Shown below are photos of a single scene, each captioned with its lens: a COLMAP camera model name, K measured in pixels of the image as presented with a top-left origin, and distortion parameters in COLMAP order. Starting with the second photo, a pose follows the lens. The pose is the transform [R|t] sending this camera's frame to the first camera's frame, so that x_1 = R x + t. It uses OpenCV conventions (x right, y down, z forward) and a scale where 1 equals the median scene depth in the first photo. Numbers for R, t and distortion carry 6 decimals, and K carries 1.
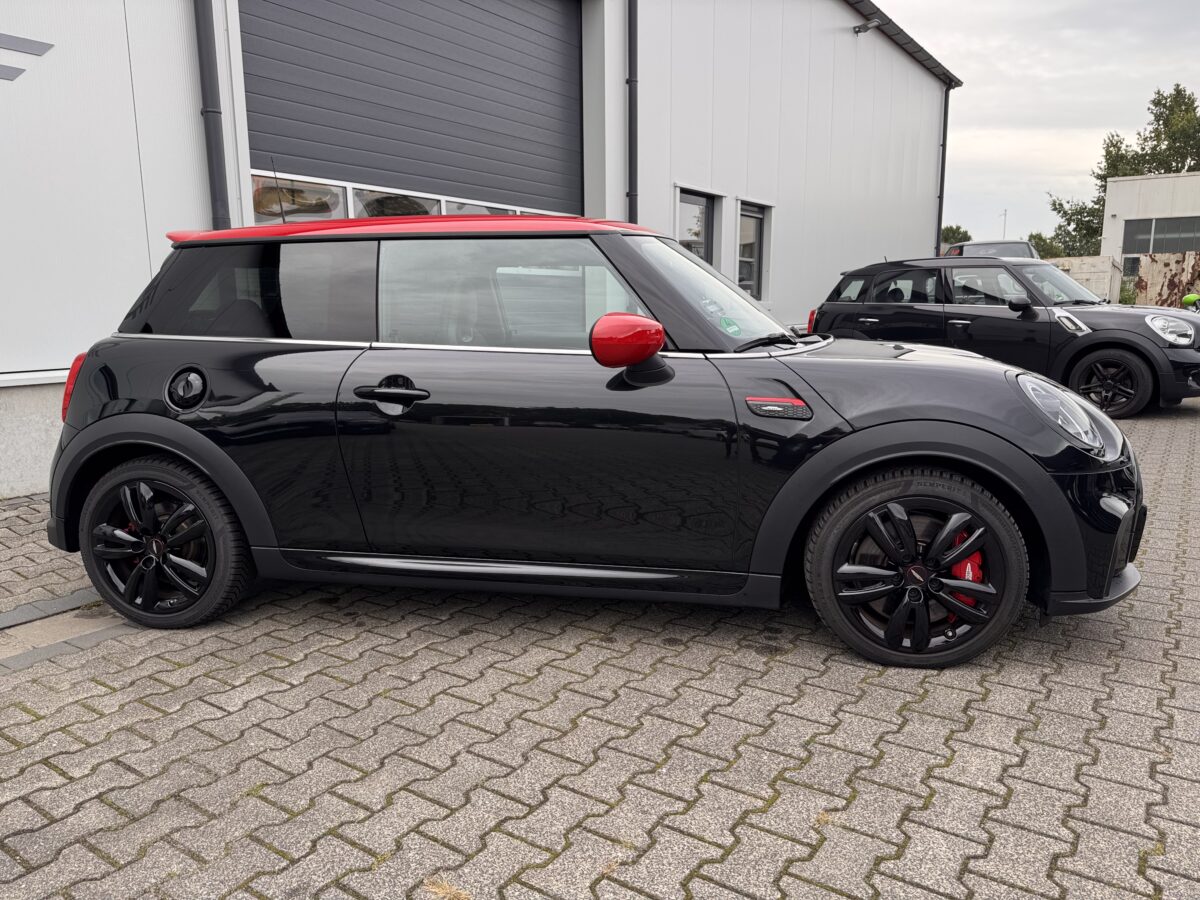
lens RADIAL K [[838.7, 0, 594.3], [0, 838.7, 447.9], [0, 0, 1]] dist [0.026056, -0.024222]
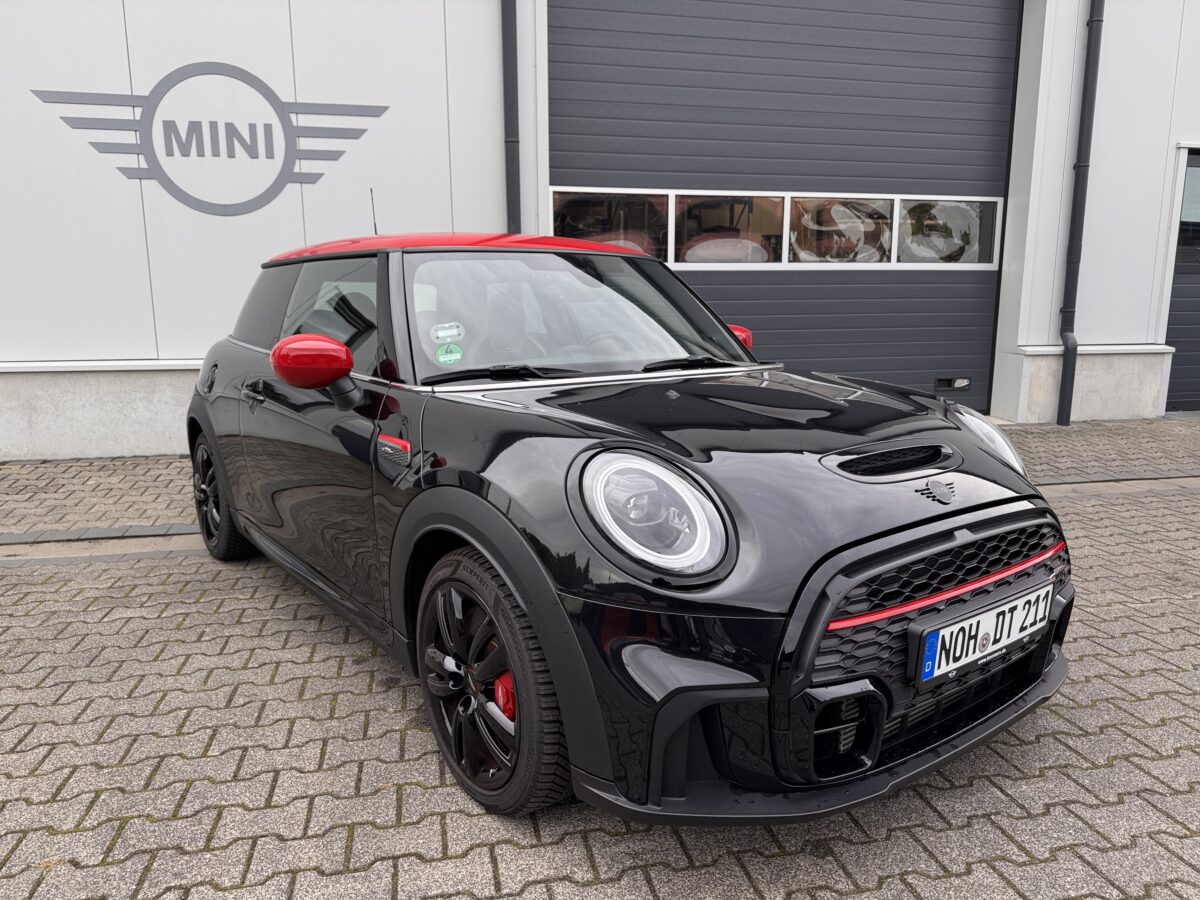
lens RADIAL K [[838.7, 0, 601.3], [0, 838.7, 451.2], [0, 0, 1]] dist [0.026056, -0.024222]
pose [[0.743062, 0.134671, -0.655532, 0.977974], [-0.120424, 0.990461, 0.066975, -0.142406], [0.658299, 0.029176, 0.752191, 0.469961]]
